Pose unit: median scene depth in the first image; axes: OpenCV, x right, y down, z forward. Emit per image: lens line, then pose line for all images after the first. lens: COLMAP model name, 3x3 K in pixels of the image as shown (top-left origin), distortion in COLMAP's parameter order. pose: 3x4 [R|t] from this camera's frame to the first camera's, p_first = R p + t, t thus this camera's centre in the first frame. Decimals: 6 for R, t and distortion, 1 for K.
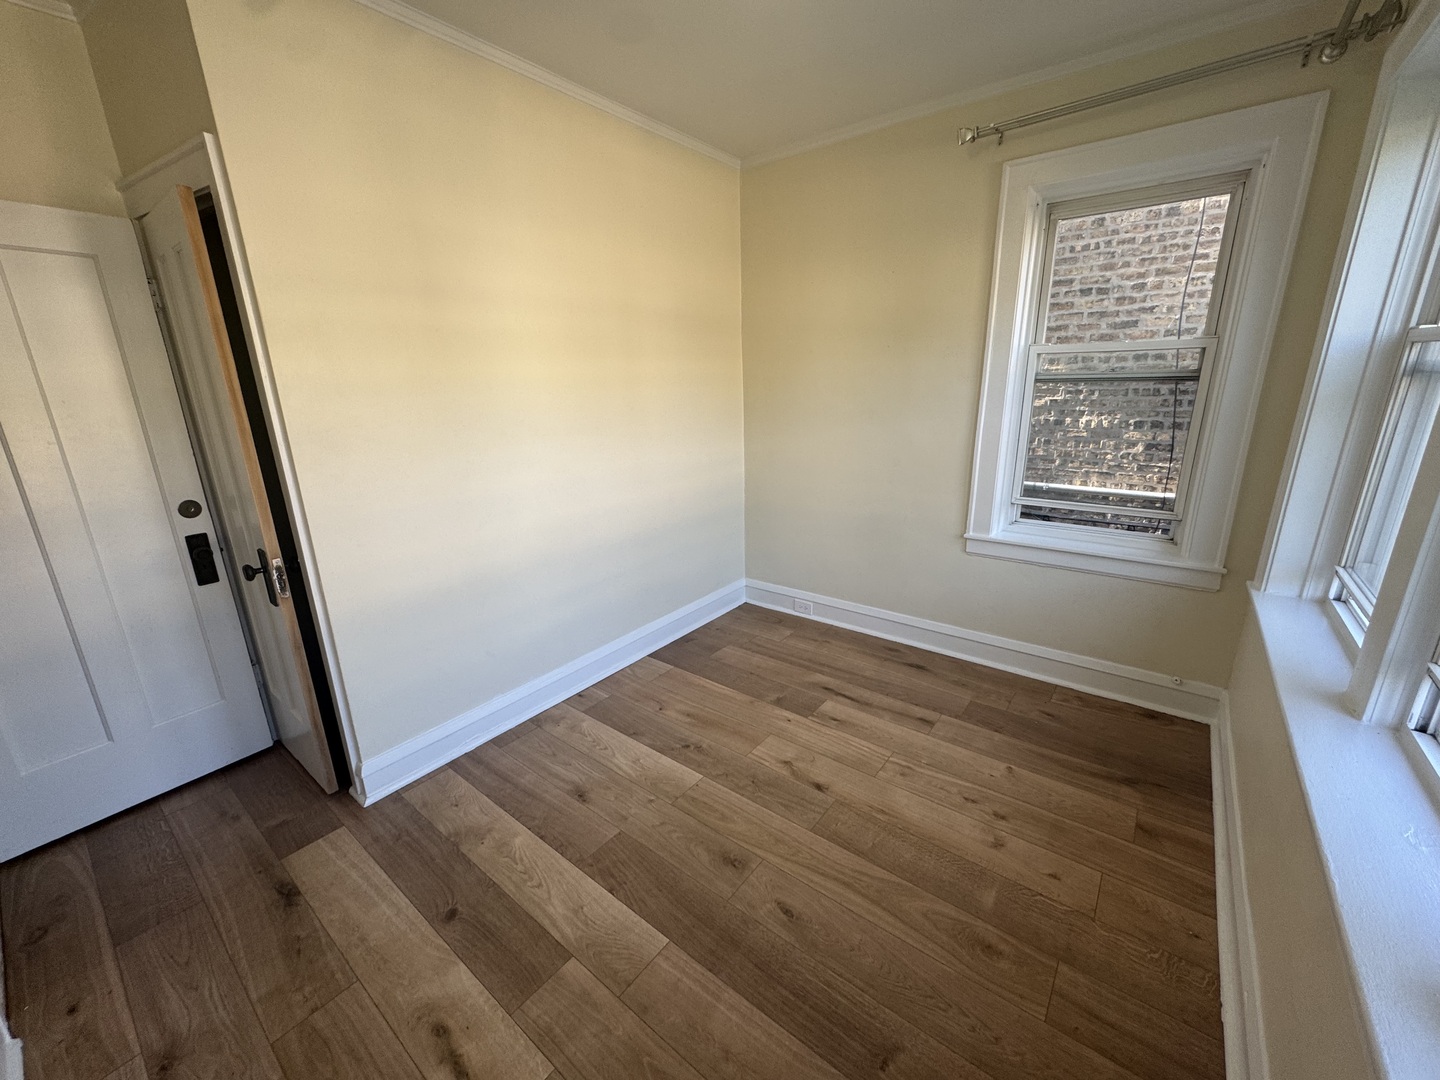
lens RADIAL K [[574.7, 0, 719.8], [0, 574.7, 538.8], [0, 0, 1]] dist [-0.002491, -0.000196]
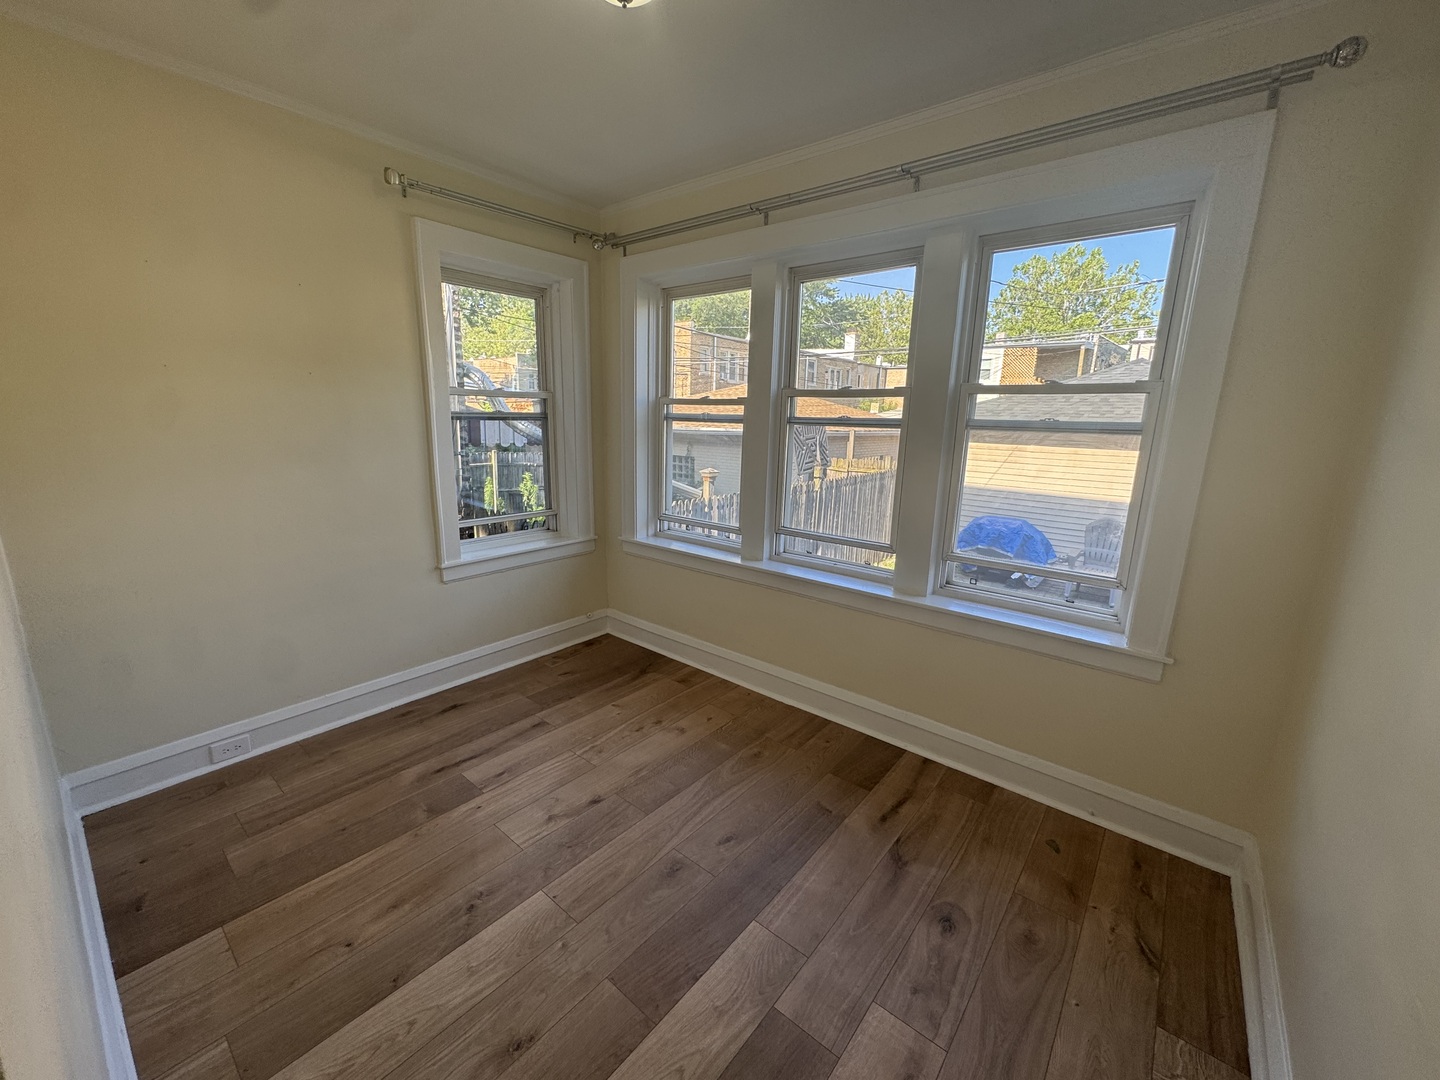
lens RADIAL K [[574.7, 0, 719.8], [0, 574.7, 538.8], [0, 0, 1]] dist [-0.002491, -0.000196]
pose [[0.022083, -0.186235, 0.982257, -0.669165], [0.250239, 0.952252, 0.174920, -0.129028], [-0.967932, 0.241936, 0.067632, 0.531115]]
